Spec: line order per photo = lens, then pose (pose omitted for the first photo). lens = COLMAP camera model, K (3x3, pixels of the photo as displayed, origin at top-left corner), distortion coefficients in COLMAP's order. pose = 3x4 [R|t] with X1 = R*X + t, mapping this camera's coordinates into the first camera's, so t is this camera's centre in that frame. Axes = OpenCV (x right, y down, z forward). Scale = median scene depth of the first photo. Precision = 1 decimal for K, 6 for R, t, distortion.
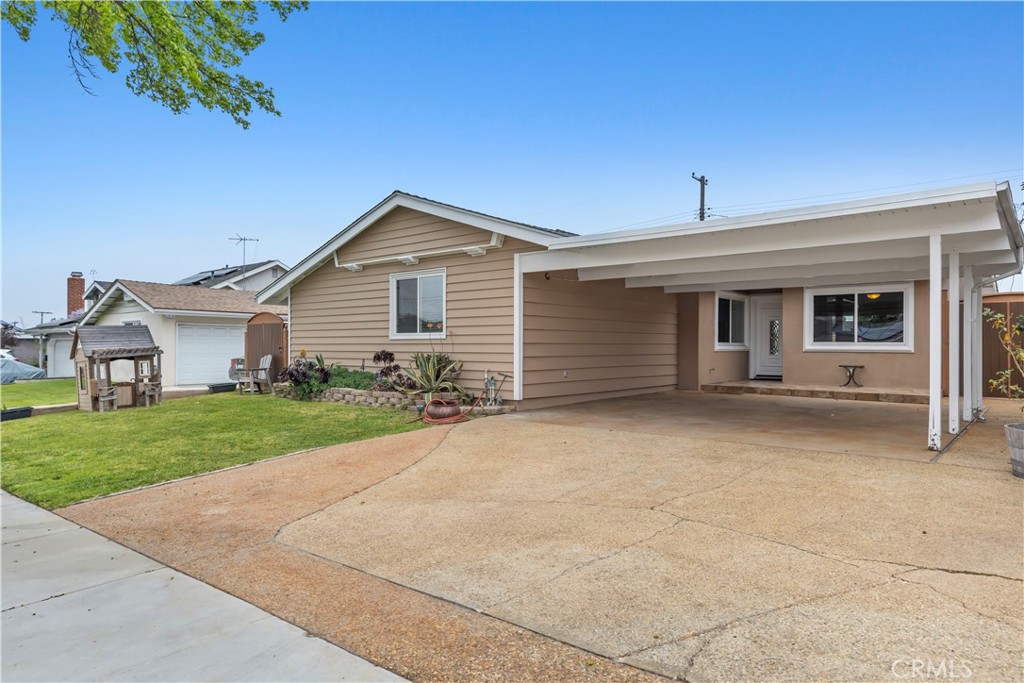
lens RADIAL K [[662.7, 0, 513.5], [0, 662.7, 344.6], [0, 0, 1]] dist [-0.001241, -0.000224]
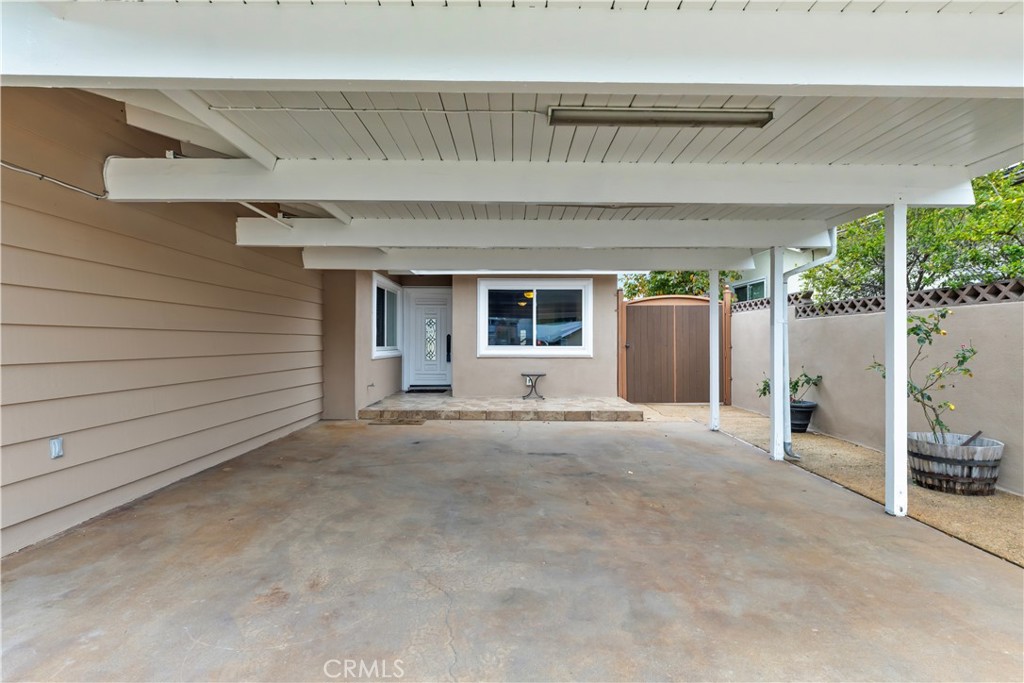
lens RADIAL K [[500.0, 0, 514.8], [0, 500.0, 343.3], [0, 0, 1]] dist [-0.016383, -0.000154]
pose [[0.758870, -0.005376, 0.651220, 0.074294], [0.001336, 0.999977, 0.006699, -0.010828], [-0.651241, -0.004213, 0.758860, 0.511198]]
